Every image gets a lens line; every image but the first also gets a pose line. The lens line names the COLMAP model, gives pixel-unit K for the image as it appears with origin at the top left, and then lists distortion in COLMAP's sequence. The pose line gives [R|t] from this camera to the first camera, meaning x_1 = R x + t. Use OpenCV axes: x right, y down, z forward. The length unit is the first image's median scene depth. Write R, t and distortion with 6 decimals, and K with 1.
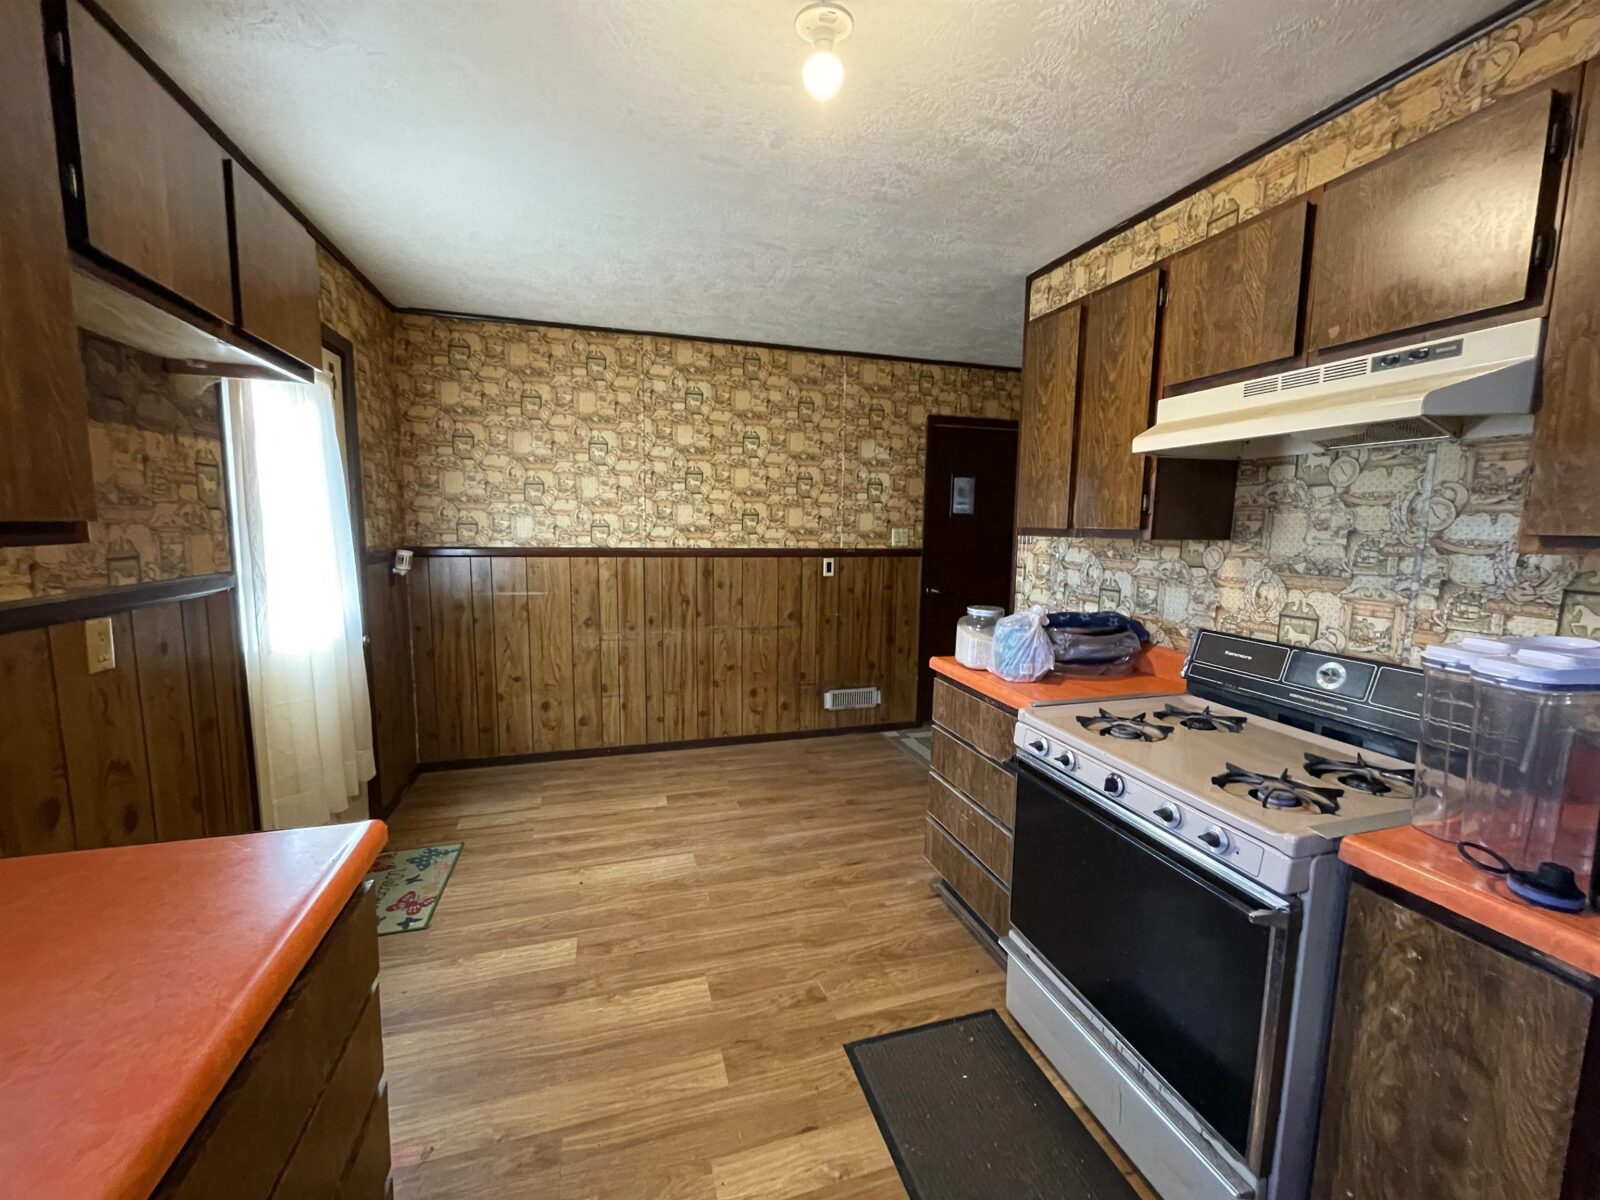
lens RADIAL K [[644.1, 0, 804.8], [0, 644.1, 600.2], [0, 0, 1]] dist [-0.000725, -0.000726]
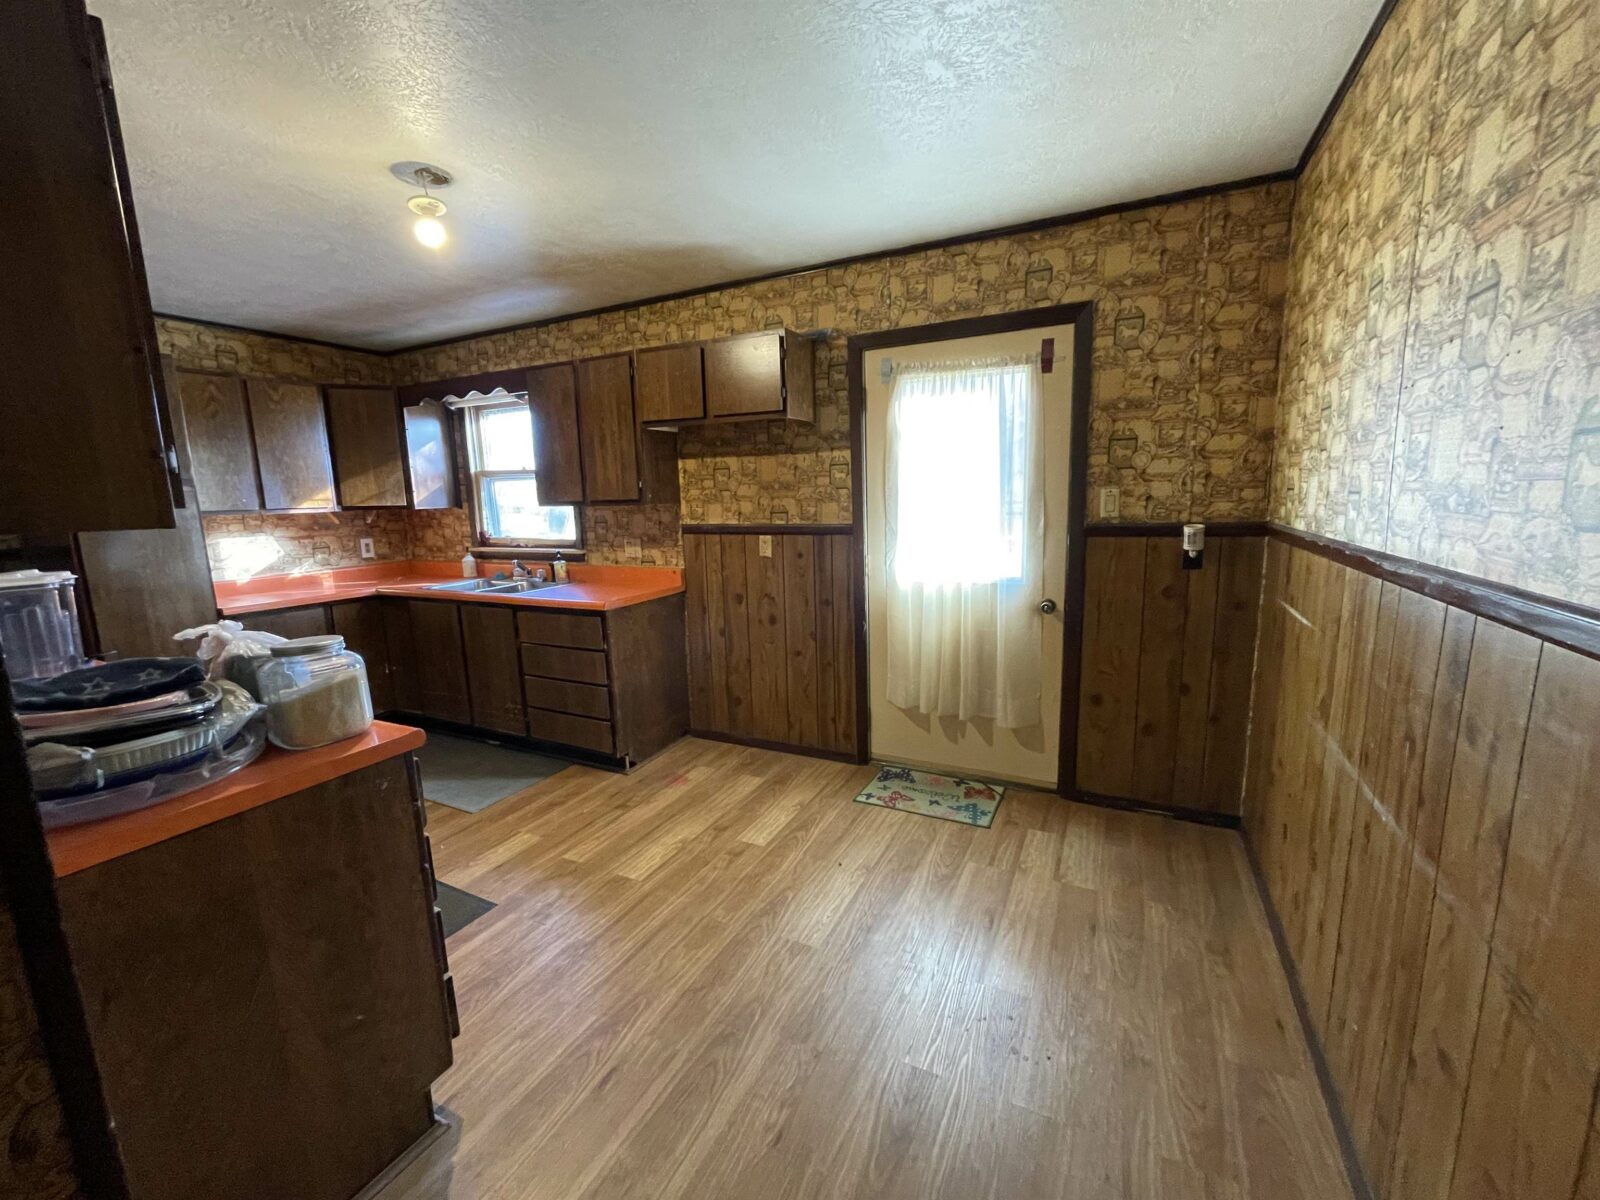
lens RADIAL K [[644.1, 0, 804.8], [0, 644.1, 600.2], [0, 0, 1]] dist [-0.000725, -0.000726]
pose [[-0.689756, 0.121245, -0.713818, 0.486422], [-0.070630, 0.969910, 0.232992, -0.250494], [0.720589, 0.211125, -0.660438, 2.176661]]
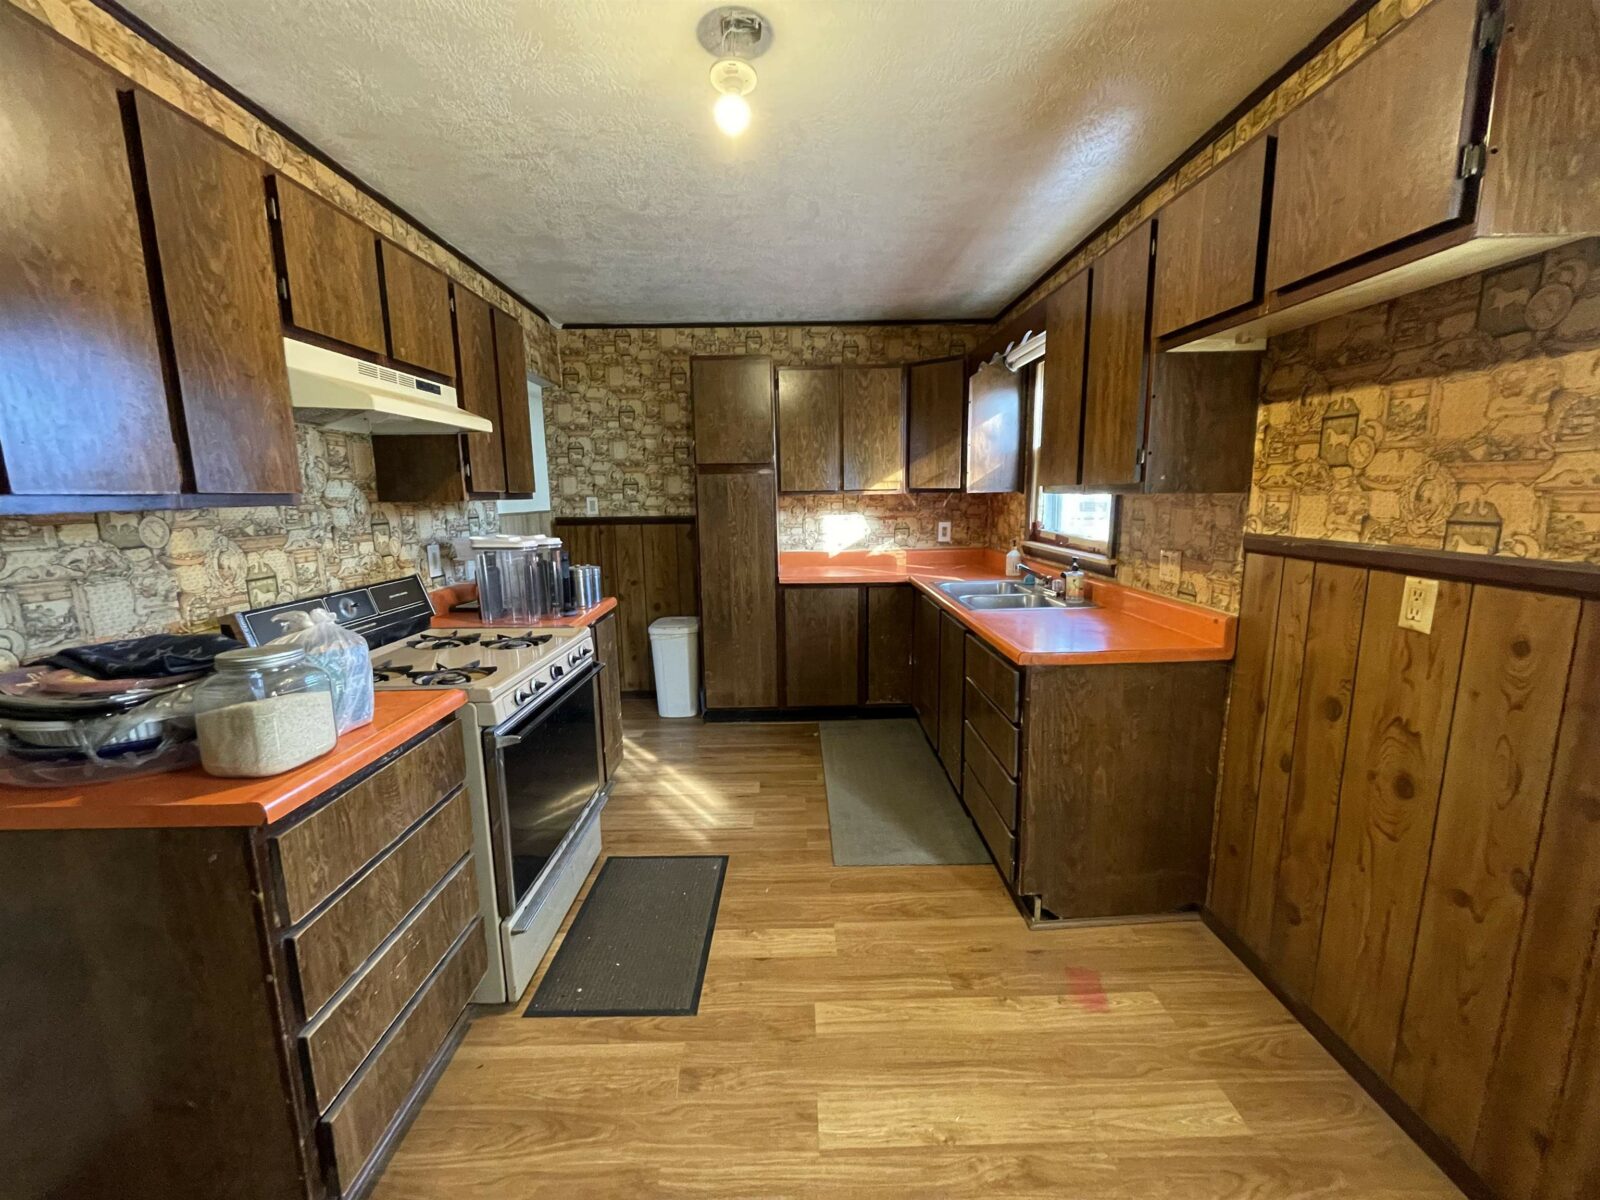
lens RADIAL K [[644.1, 0, 804.8], [0, 644.1, 600.2], [0, 0, 1]] dist [-0.000725, -0.000726]
pose [[-0.959941, -0.046229, 0.276361, -0.346085], [0.034906, 0.958883, 0.281647, -0.196491], [-0.278018, 0.280011, -0.918858, 1.688645]]
